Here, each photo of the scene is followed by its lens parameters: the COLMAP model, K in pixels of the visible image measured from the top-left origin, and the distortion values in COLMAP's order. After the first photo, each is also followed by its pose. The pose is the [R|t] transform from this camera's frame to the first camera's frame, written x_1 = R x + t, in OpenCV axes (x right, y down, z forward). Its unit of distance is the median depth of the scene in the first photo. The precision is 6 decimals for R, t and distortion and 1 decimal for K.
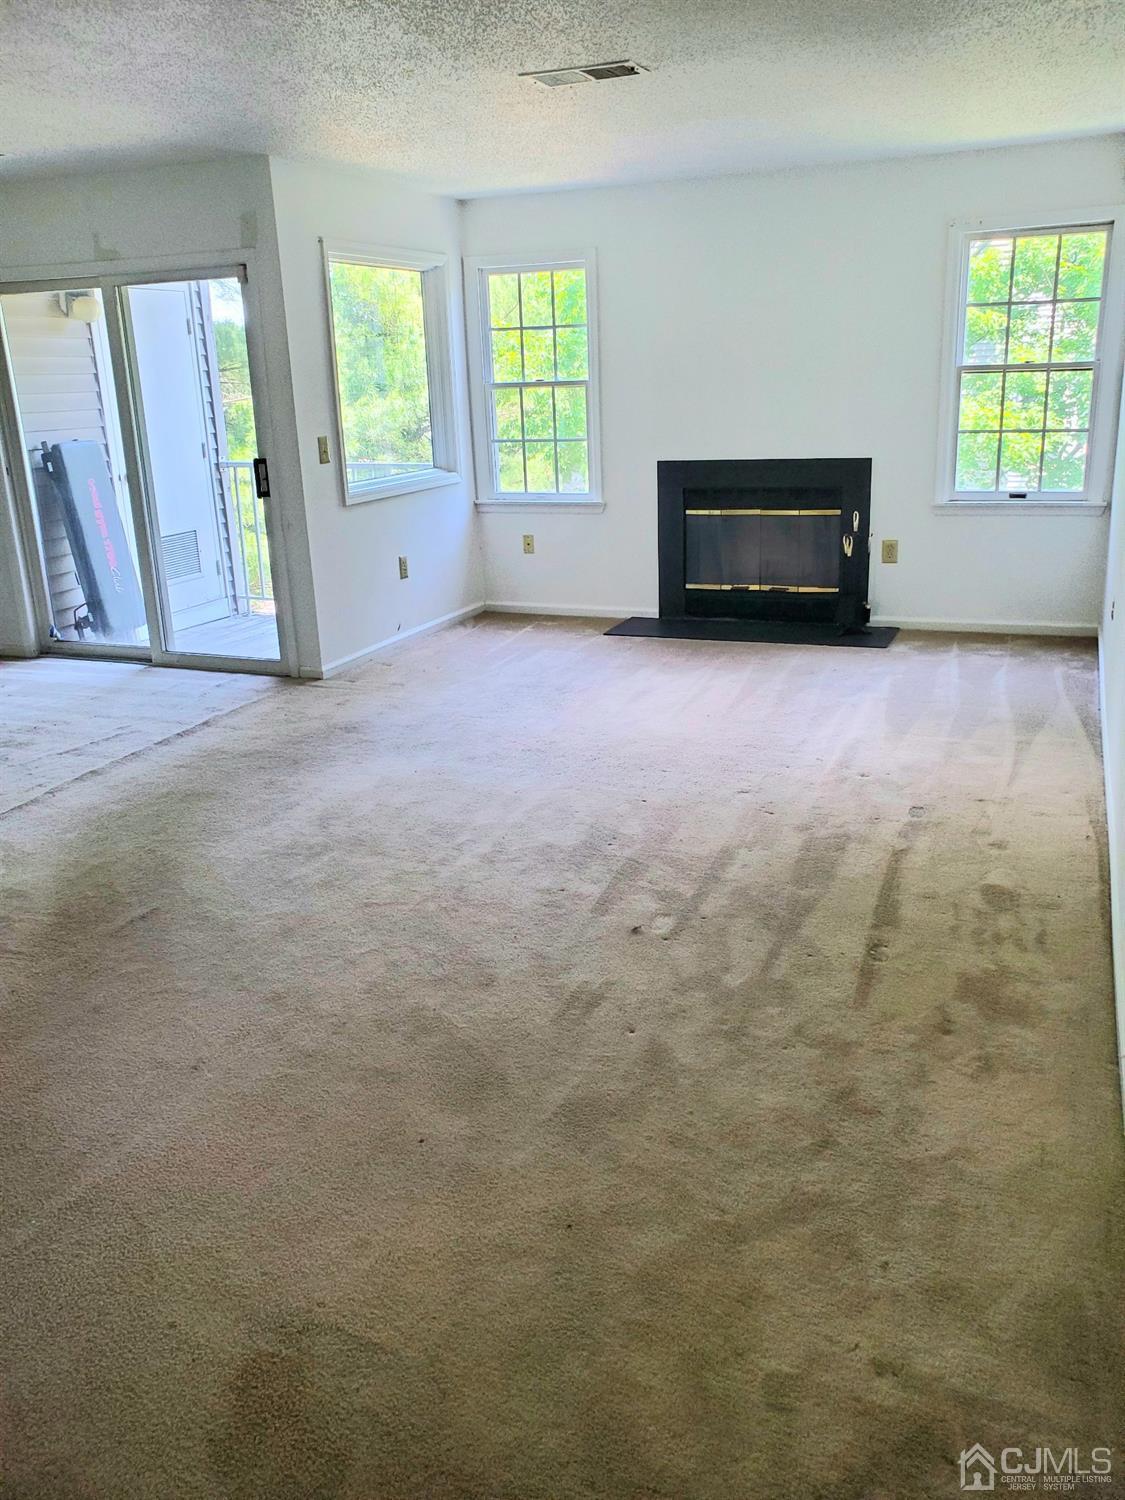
lens RADIAL K [[1204.9, 0, 555.6], [0, 1204.9, 737.5], [0, 0, 1]] dist [0.001690, -0.010007]
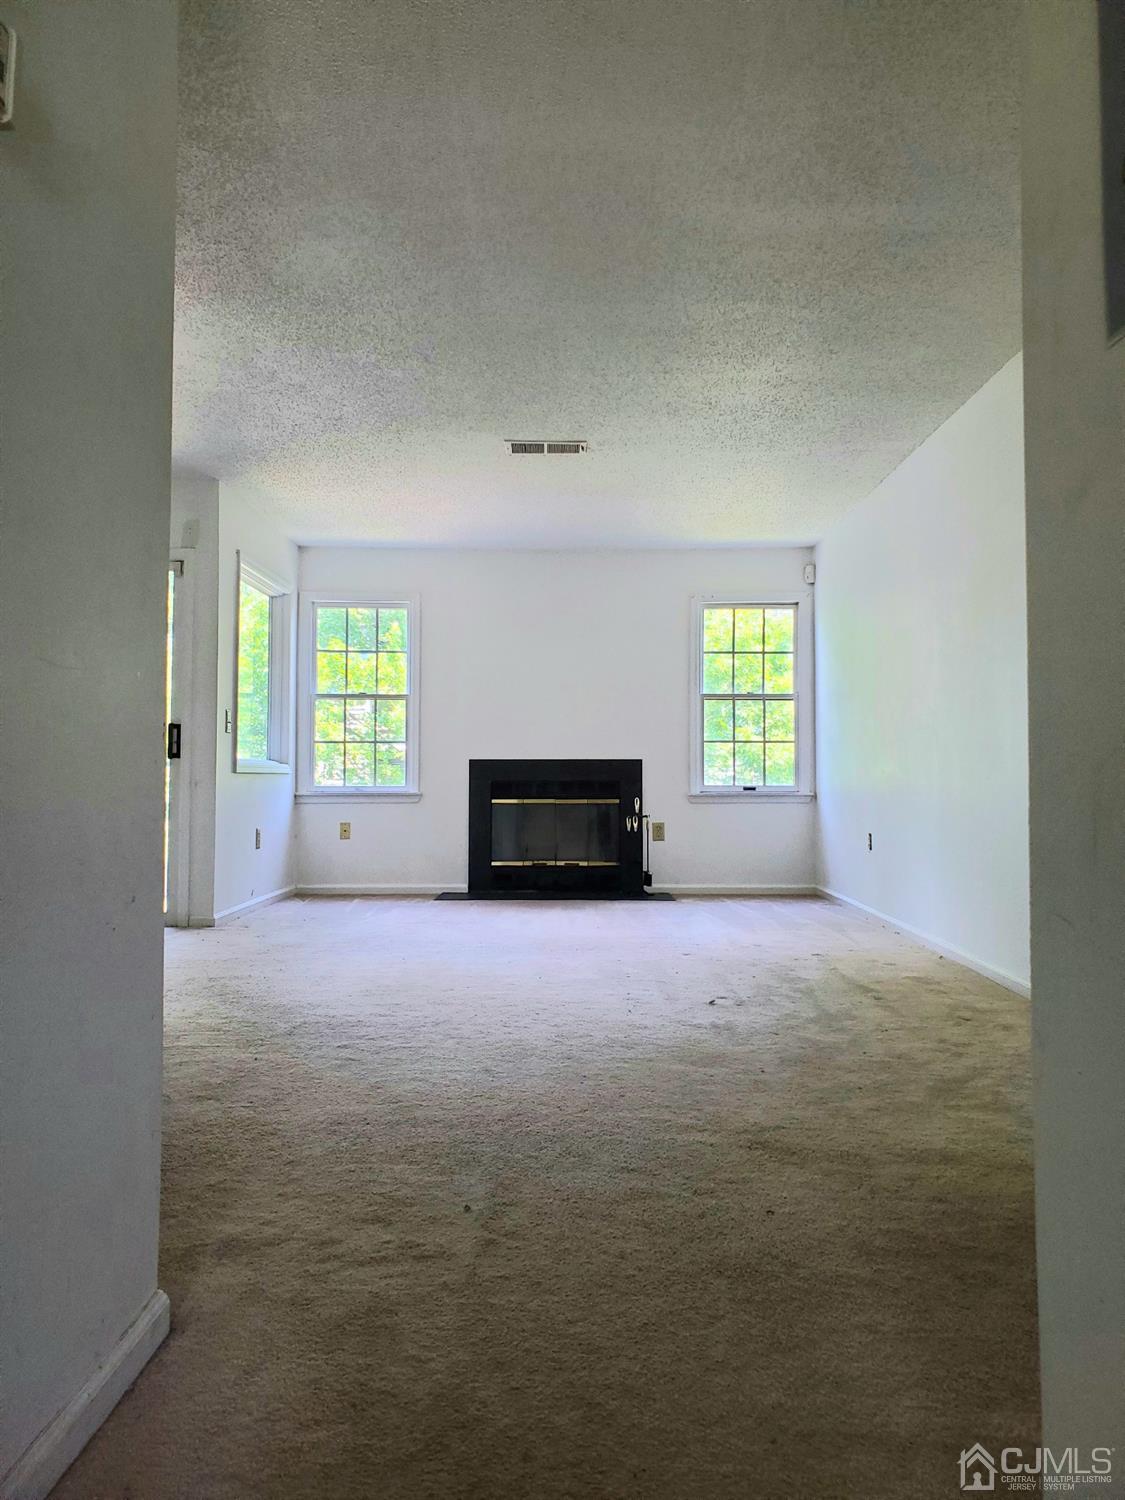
lens RADIAL K [[1204.9, 0, 569.6], [0, 1204.9, 757.1], [0, 0, 1]] dist [0.001690, -0.010007]
pose [[0.920655, 0.048215, 0.387389, -0.302323], [0.076241, 0.951027, -0.299558, 0.142991], [-0.382861, 0.305325, 0.871891, -0.092275]]
